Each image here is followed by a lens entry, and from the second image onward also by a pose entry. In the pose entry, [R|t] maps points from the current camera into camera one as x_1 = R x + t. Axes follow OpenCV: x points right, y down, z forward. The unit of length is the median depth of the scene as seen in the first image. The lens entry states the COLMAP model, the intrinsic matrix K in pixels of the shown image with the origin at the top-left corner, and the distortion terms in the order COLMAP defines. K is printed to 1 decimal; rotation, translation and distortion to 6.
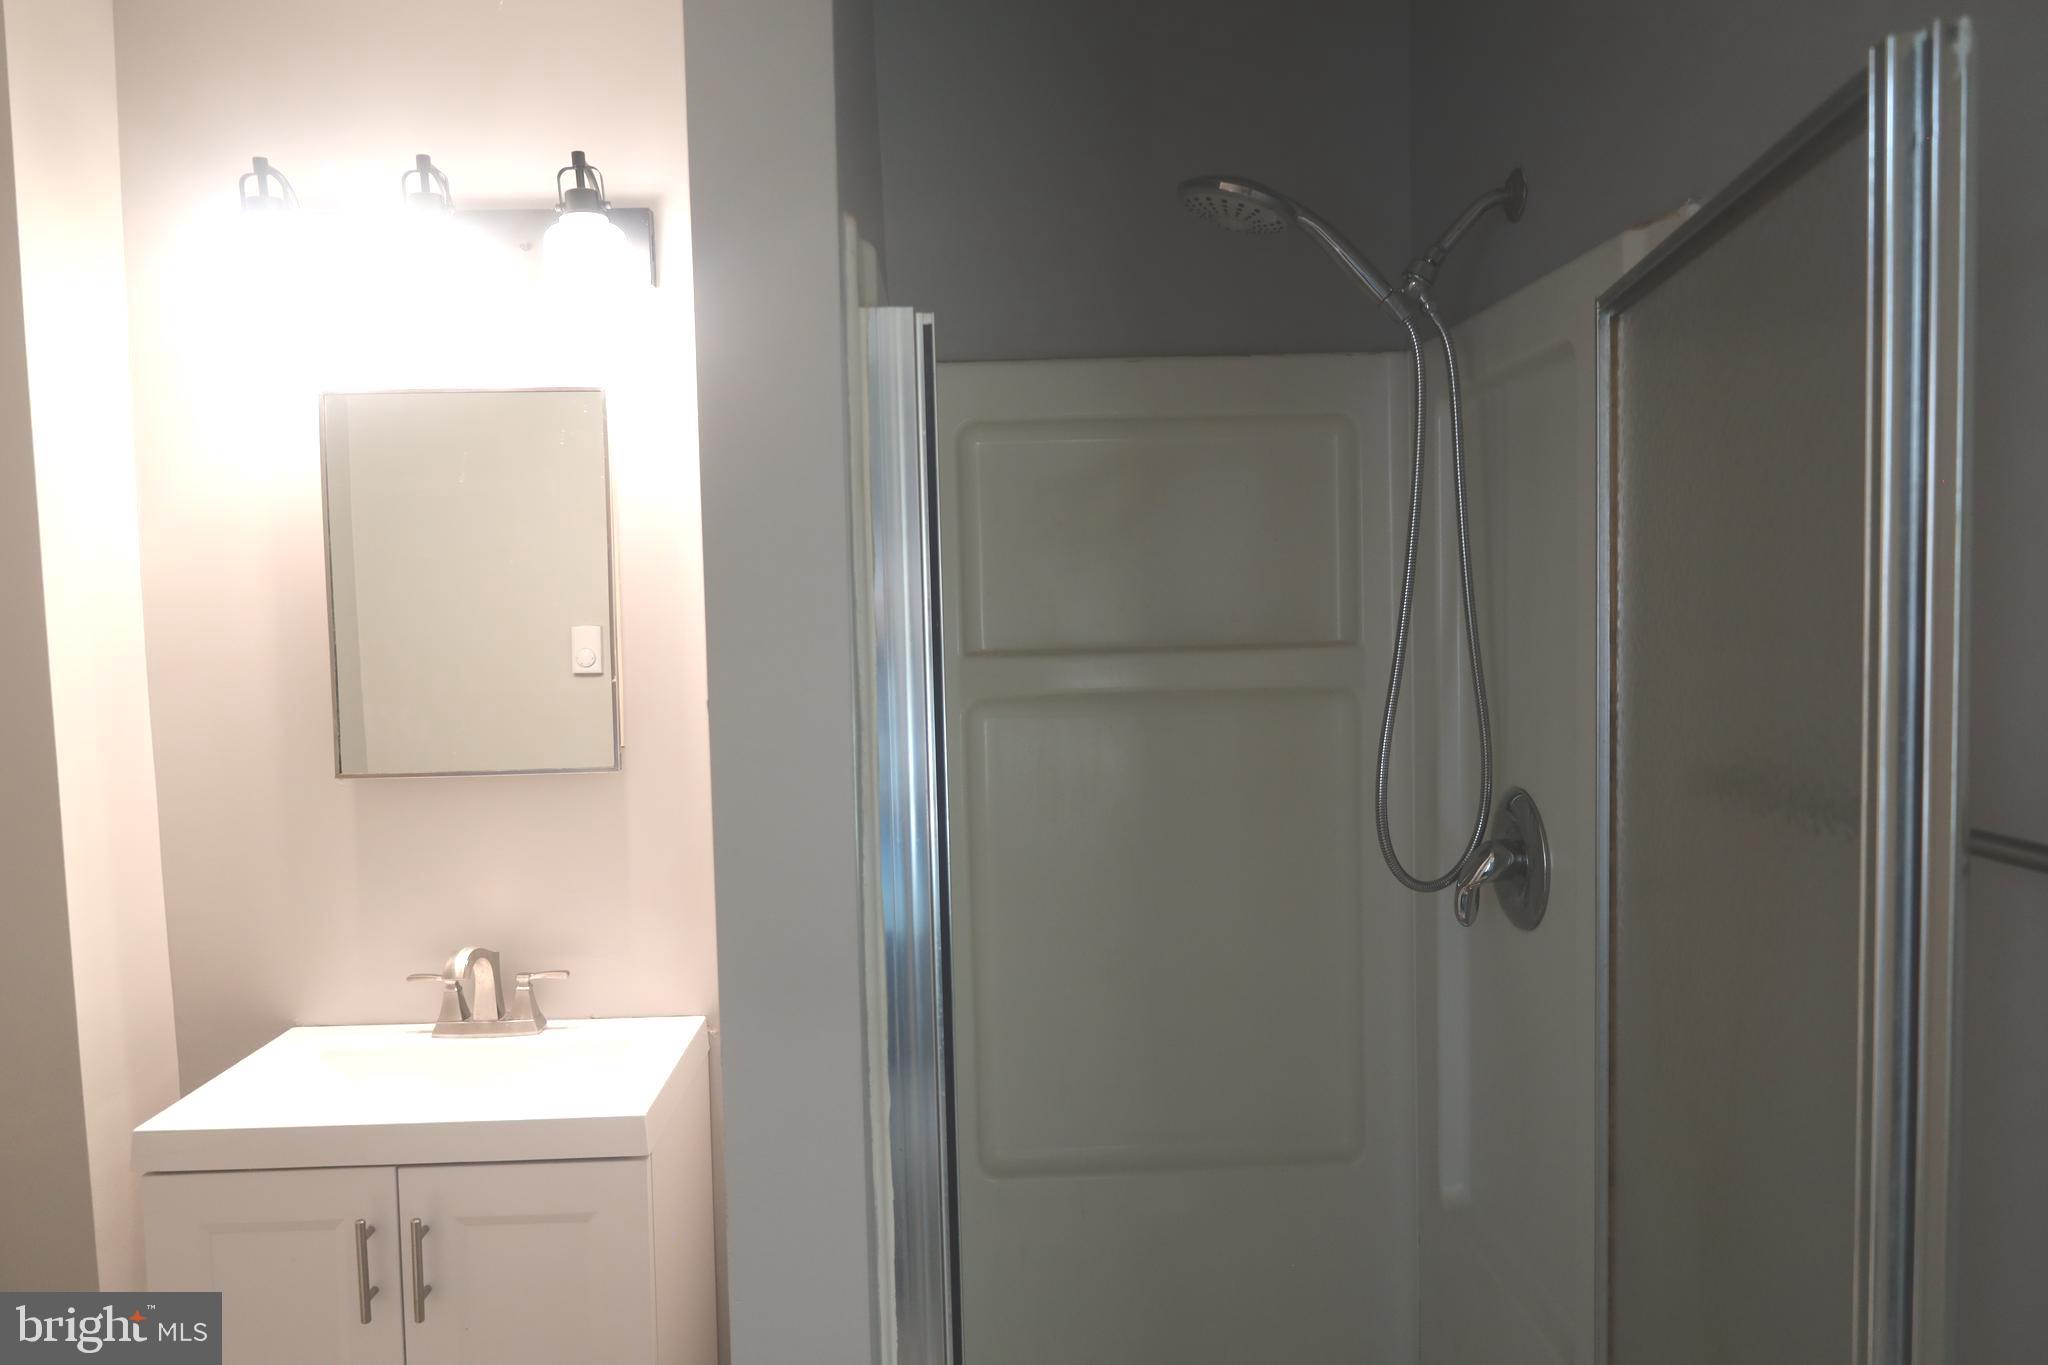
lens RADIAL K [[1413.0, 0, 1024.0], [0, 1413.0, 682.5], [0, 0, 1]] dist [0.003914, -0.004918]
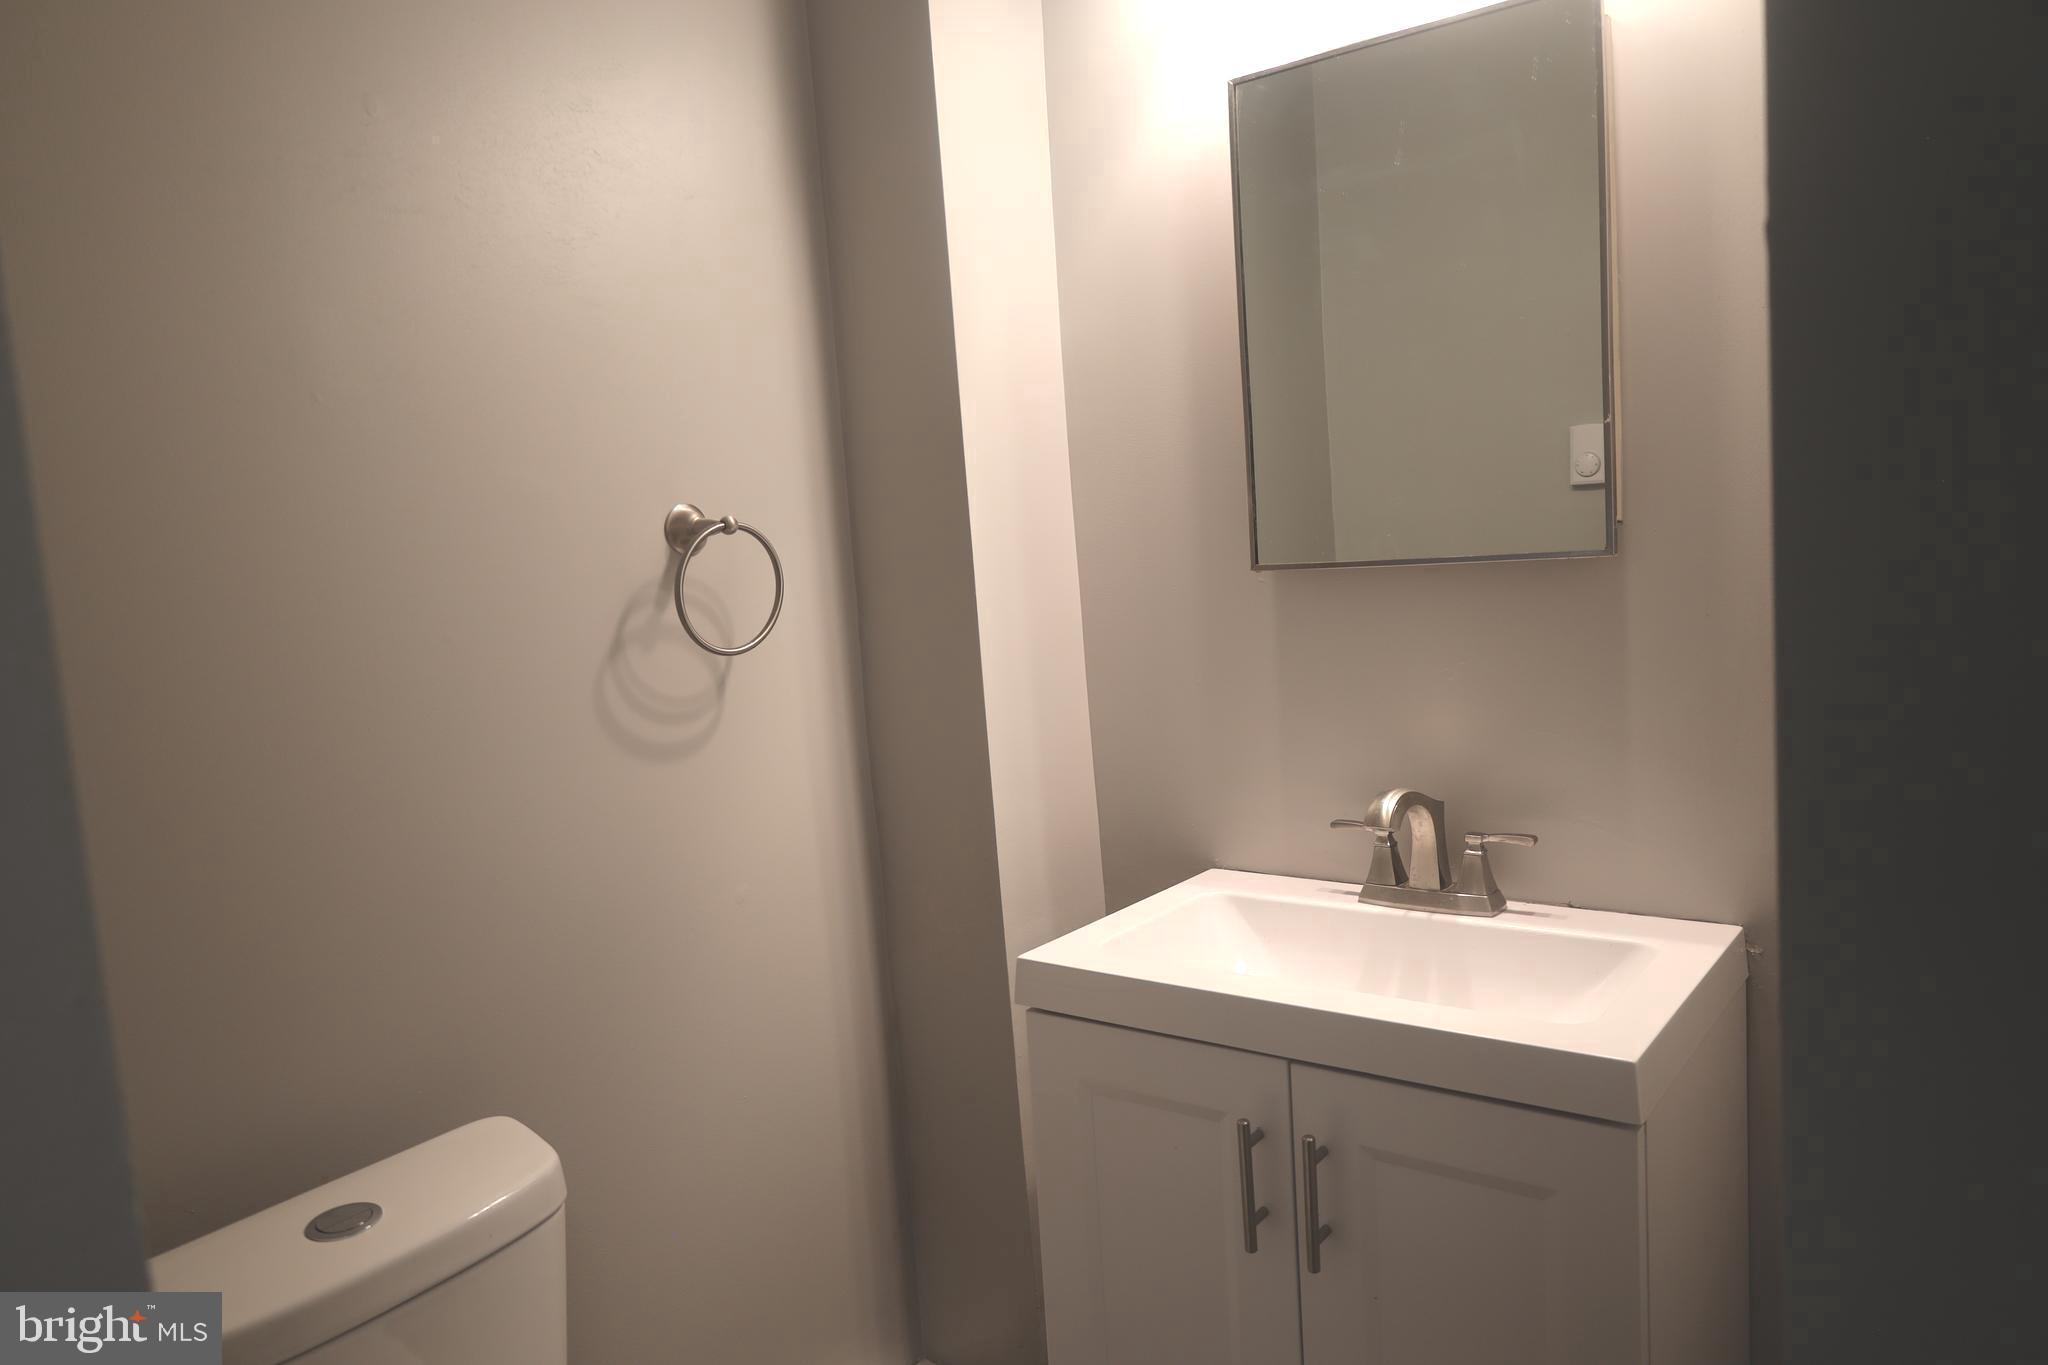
lens RADIAL K [[1373.7, 0, 1024.0], [0, 1373.7, 682.5], [0, 0, 1]] dist [-0.024265, -0.000857]
pose [[0.759748, 0.032586, -0.649400, -0.073402], [0.012229, 0.997851, 0.064378, 0.080334], [0.650102, -0.056852, 0.757717, 0.317145]]
